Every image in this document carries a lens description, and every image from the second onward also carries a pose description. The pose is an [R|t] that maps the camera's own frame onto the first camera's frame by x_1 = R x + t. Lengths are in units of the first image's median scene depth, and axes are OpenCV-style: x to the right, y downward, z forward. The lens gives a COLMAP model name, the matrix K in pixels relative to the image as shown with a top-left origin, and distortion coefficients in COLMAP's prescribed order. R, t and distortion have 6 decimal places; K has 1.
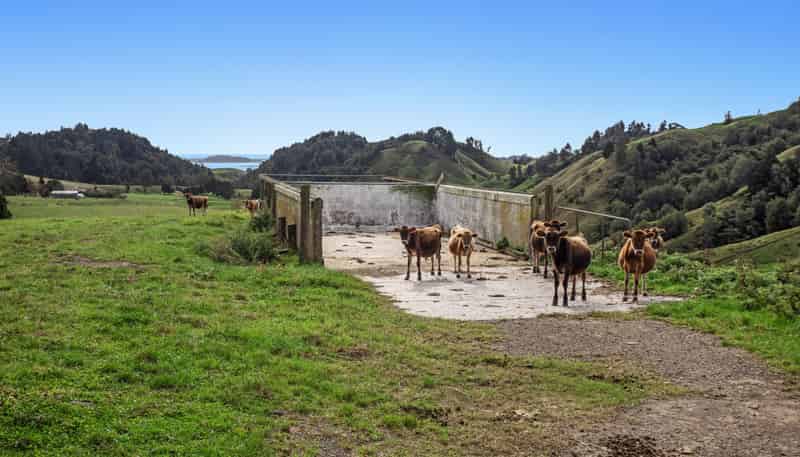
lens RADIAL K [[904.9, 0, 400.0], [0, 904.9, 228.5], [0, 0, 1]] dist [0.017715, 0.021620]
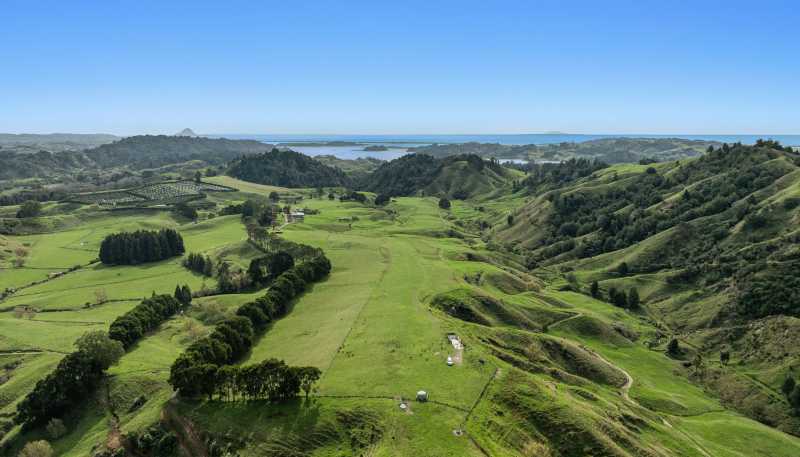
lens RADIAL K [[595.1, 0, 400.0], [0, 595.1, 228.5], [0, 0, 1]] dist [-0.000746, 0.002038]
pose [[0.996275, 0.007594, -0.085902, -0.001219], [-0.001195, 0.997235, 0.074300, -0.049523], [0.086228, -0.073920, 0.993529, -0.175947]]
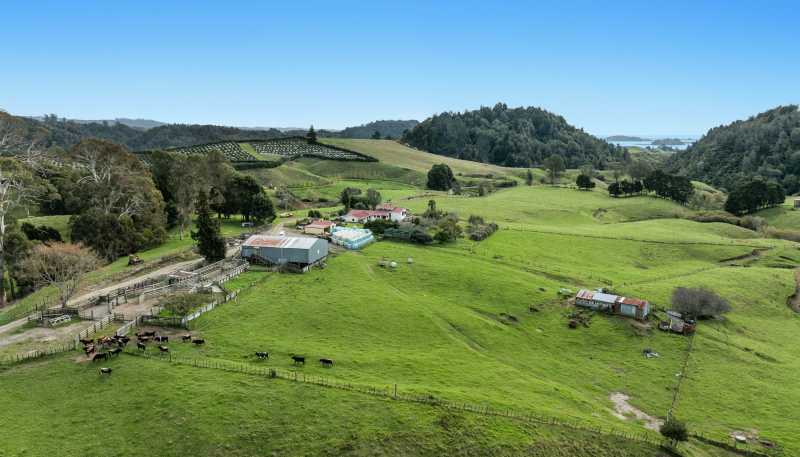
lens RADIAL K [[595.1, 0, 400.0], [0, 595.1, 228.5], [0, 0, 1]] dist [-0.000746, 0.002038]
pose [[0.858860, 0.085224, -0.505070, -0.103252], [-0.048225, 0.995135, 0.085911, -0.028499], [0.509935, -0.049429, 0.858792, 0.380919]]
